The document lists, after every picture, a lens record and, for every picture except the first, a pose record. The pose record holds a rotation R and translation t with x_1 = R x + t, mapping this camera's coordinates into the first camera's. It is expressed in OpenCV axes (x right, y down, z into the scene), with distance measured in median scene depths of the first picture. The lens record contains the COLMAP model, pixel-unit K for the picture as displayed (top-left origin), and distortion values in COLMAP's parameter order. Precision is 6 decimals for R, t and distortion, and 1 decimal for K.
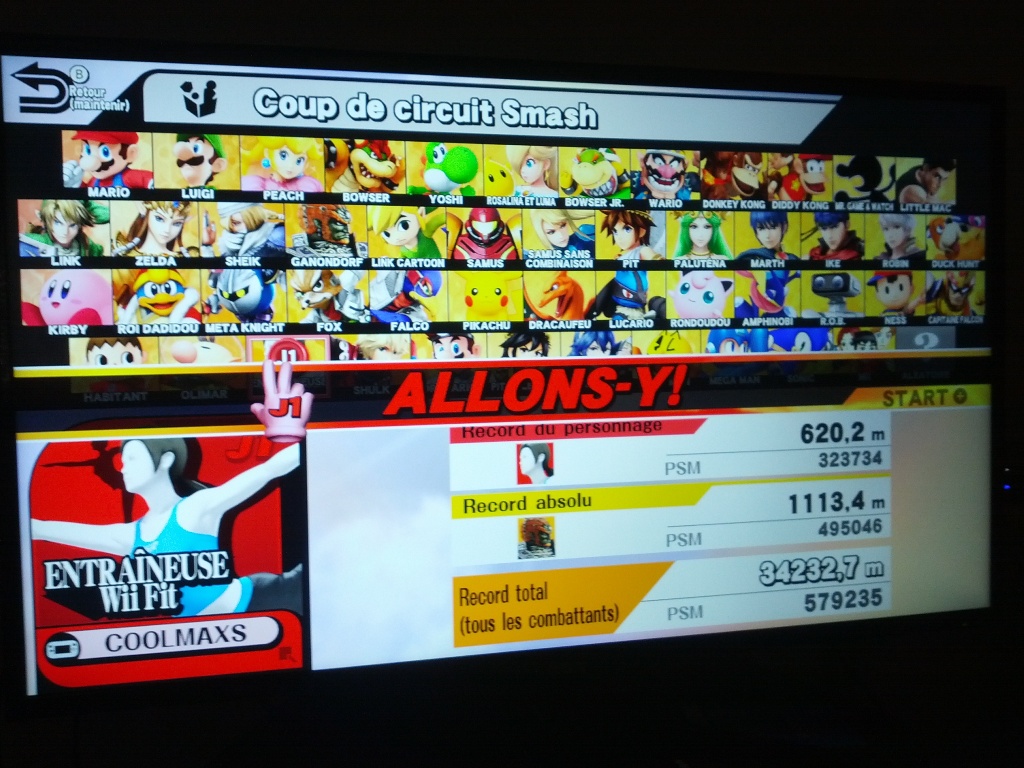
lens RADIAL K [[1195.0, 0, 581.1], [0, 1195.0, 402.2], [0, 0, 1]] dist [0.068299, -0.262093]
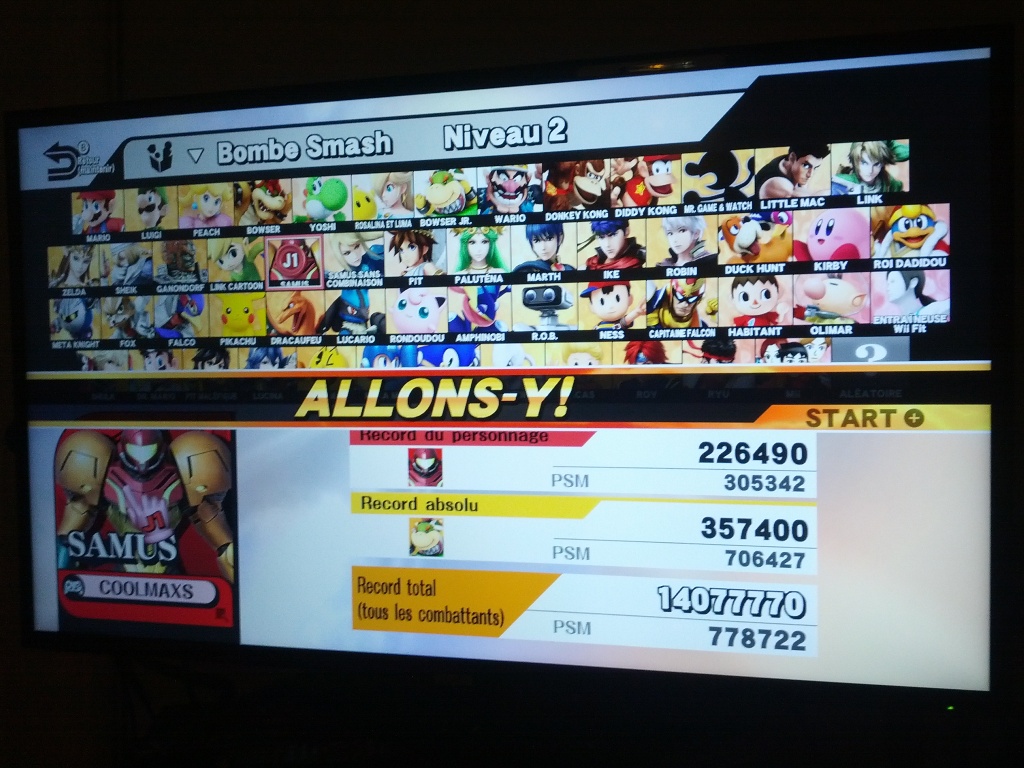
lens RADIAL K [[1169.4, 0, 513.6], [0, 1169.4, 387.1], [0, 0, 1]] dist [0.136691, -0.725047]
pose [[0.836049, 0.020116, -0.548286, 0.603851], [-0.026274, 0.999649, -0.003389, -0.018741], [0.548025, 0.017239, 0.836284, 0.170527]]
